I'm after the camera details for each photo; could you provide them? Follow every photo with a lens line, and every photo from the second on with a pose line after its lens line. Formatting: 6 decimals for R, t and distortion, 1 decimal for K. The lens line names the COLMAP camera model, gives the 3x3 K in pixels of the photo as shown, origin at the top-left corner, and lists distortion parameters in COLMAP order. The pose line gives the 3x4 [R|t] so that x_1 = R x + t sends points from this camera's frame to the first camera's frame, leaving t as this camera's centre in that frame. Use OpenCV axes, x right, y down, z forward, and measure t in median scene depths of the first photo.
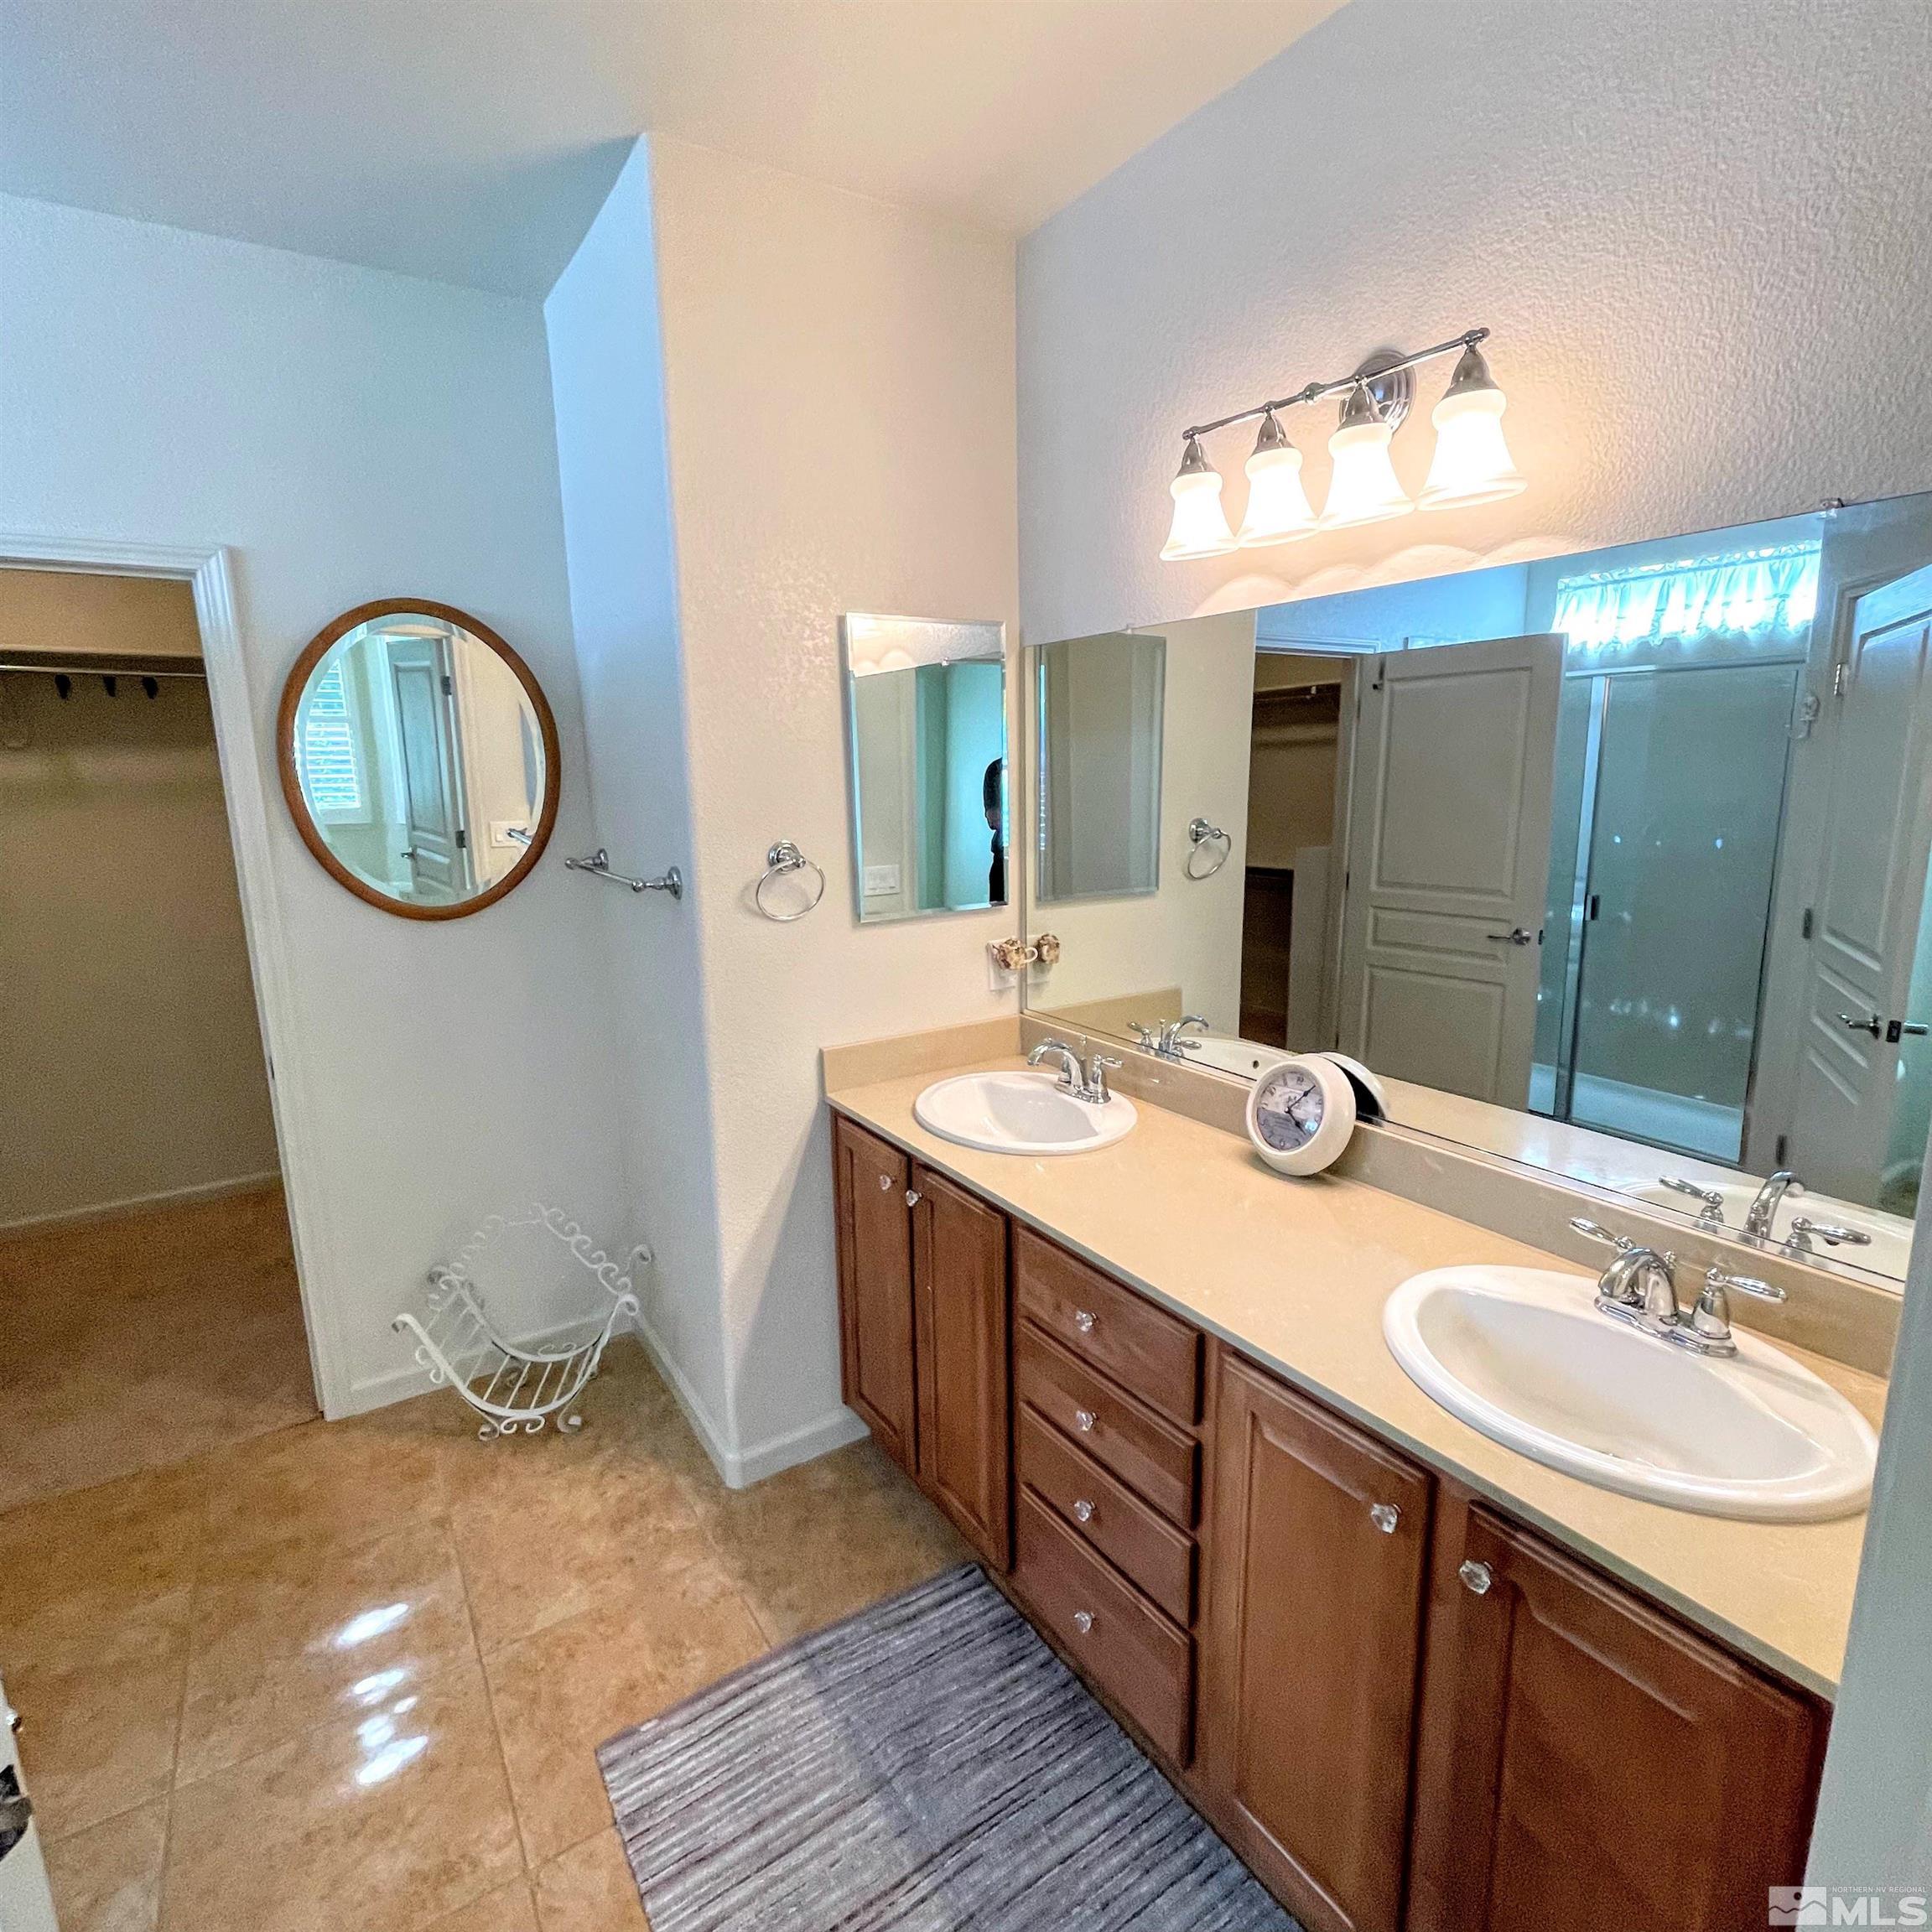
lens RADIAL K [[1043.1, 0, 967.7], [0, 1043.1, 954.8], [0, 0, 1]] dist [0.002192, -0.000300]
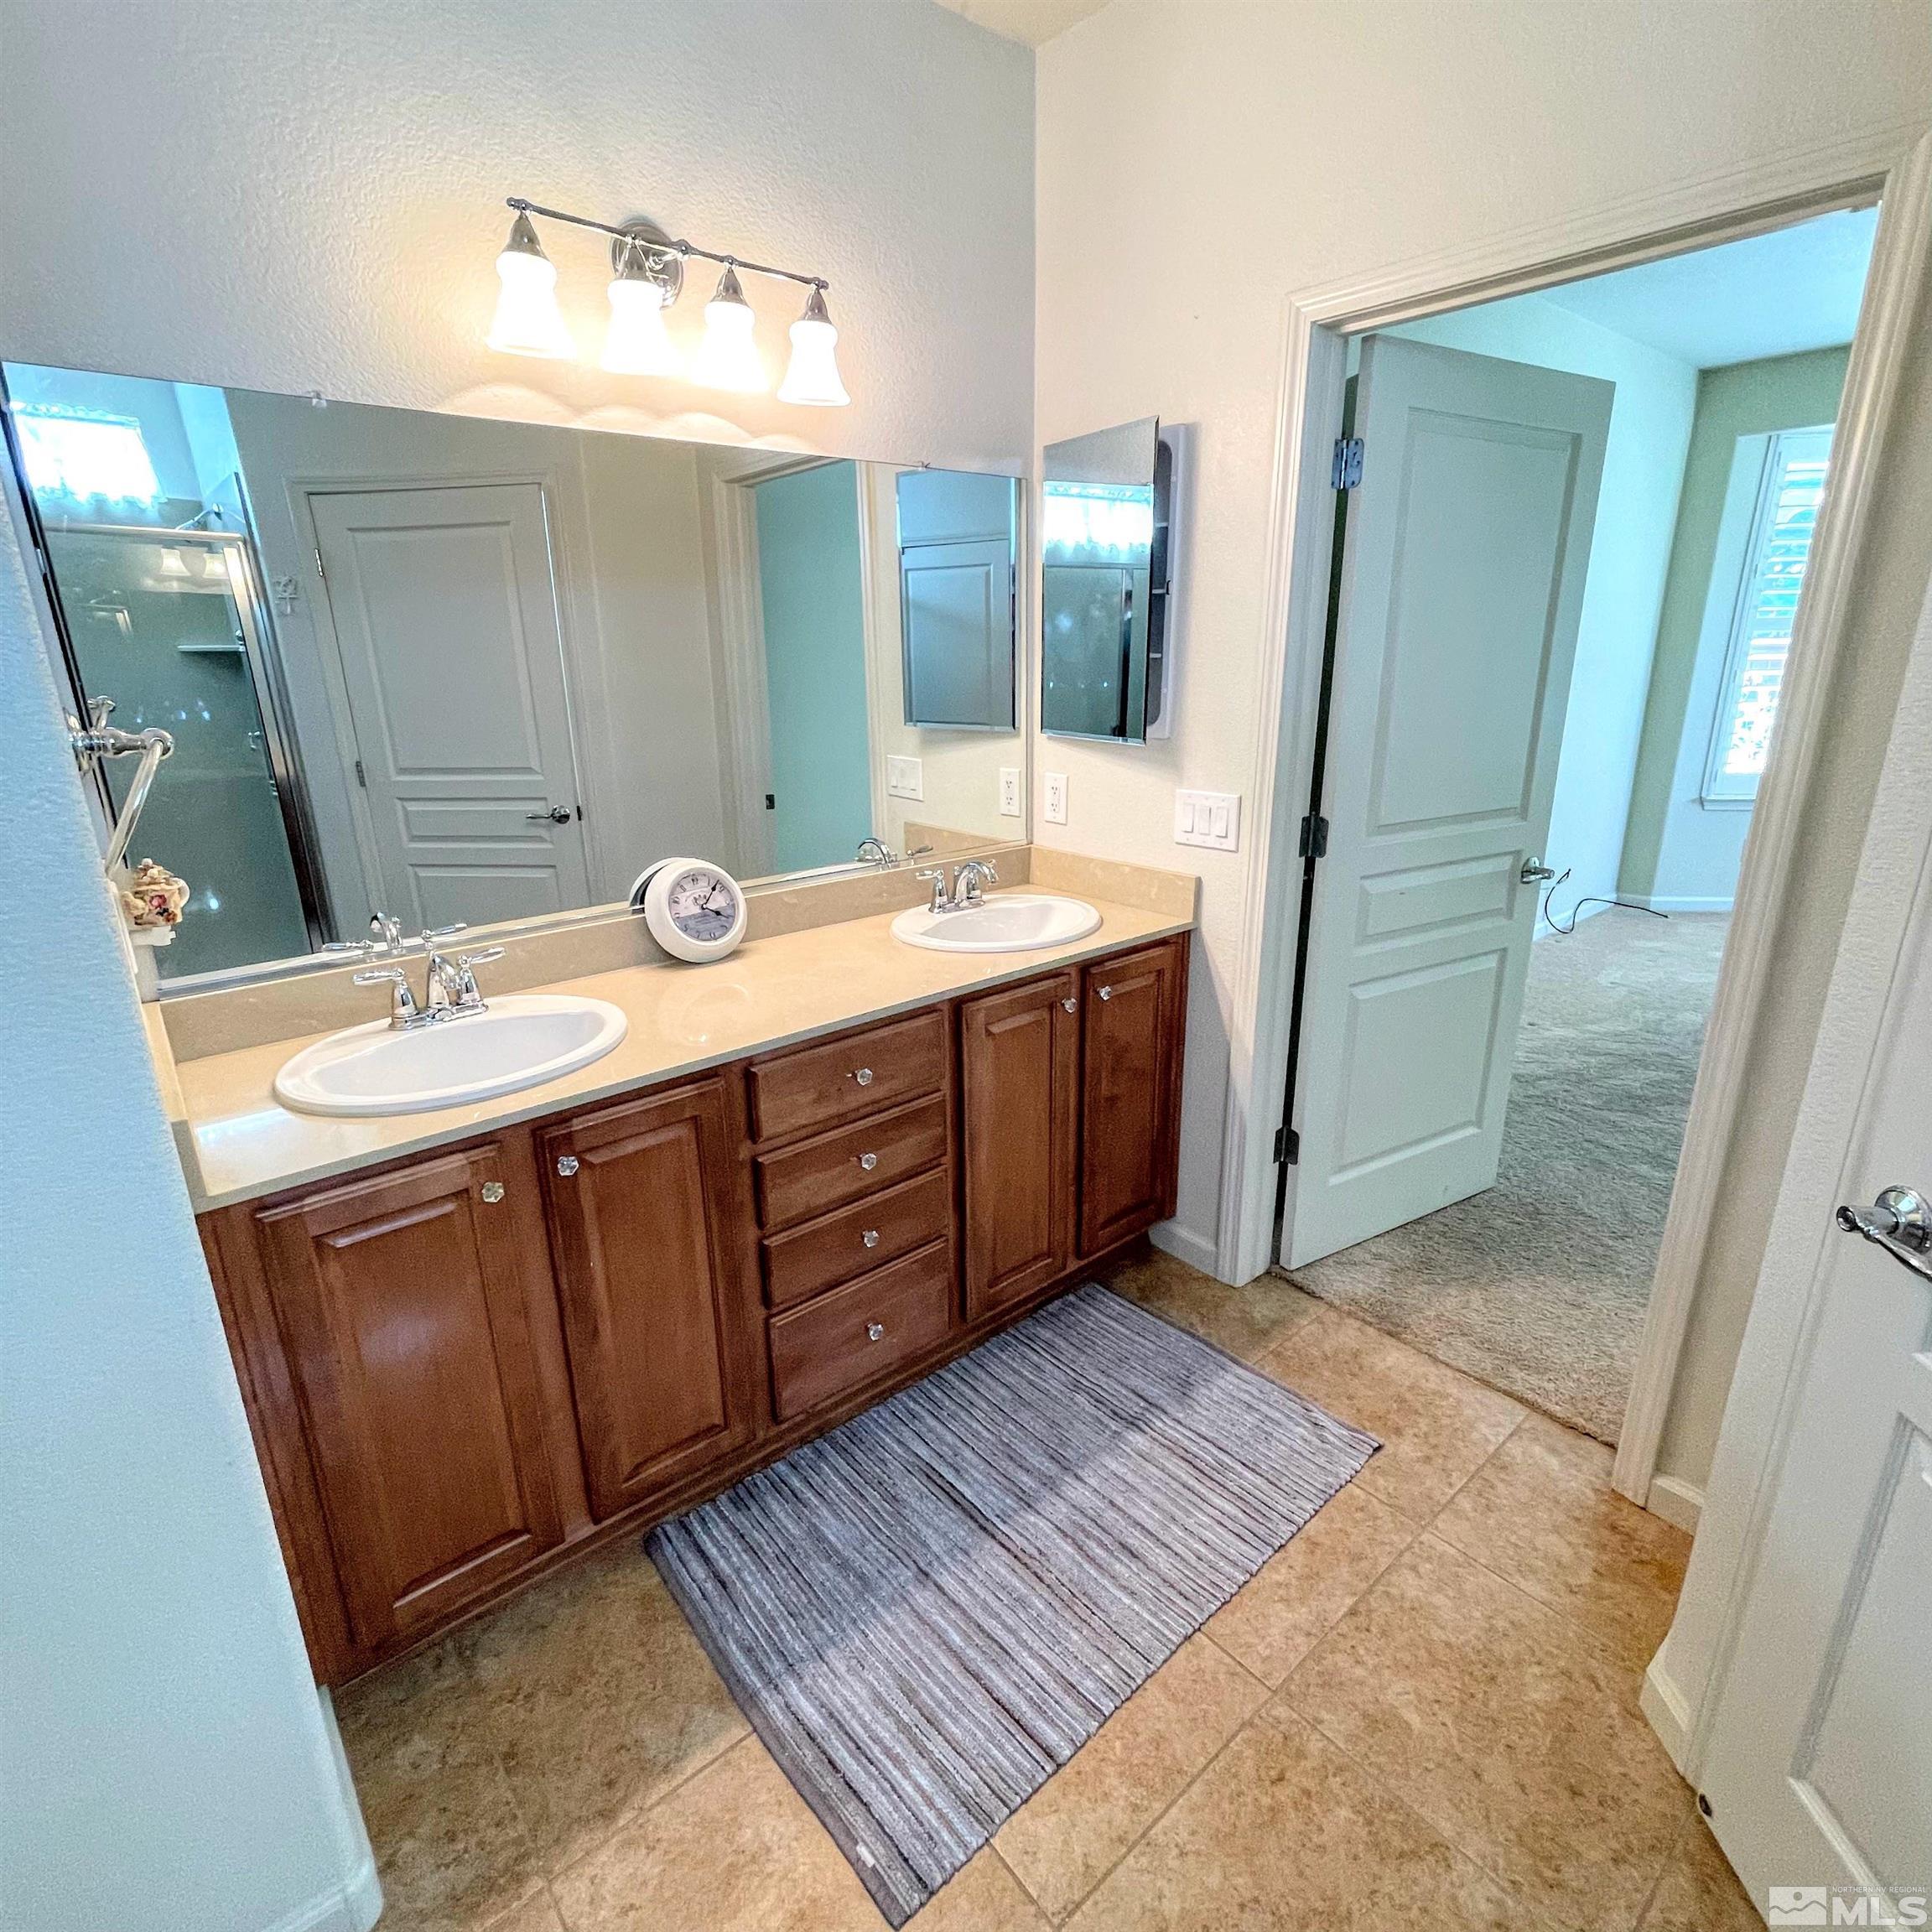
lens RADIAL K [[1021.9, 0, 955.8], [0, 1021.9, 960.5], [0, 0, 1]] dist [-0.018189, -0.000850]
pose [[-0.121163, -0.275731, 0.953568, -0.780203], [0.199885, 0.934190, 0.295526, -0.069390], [-0.972299, 0.226411, -0.058074, 0.776267]]
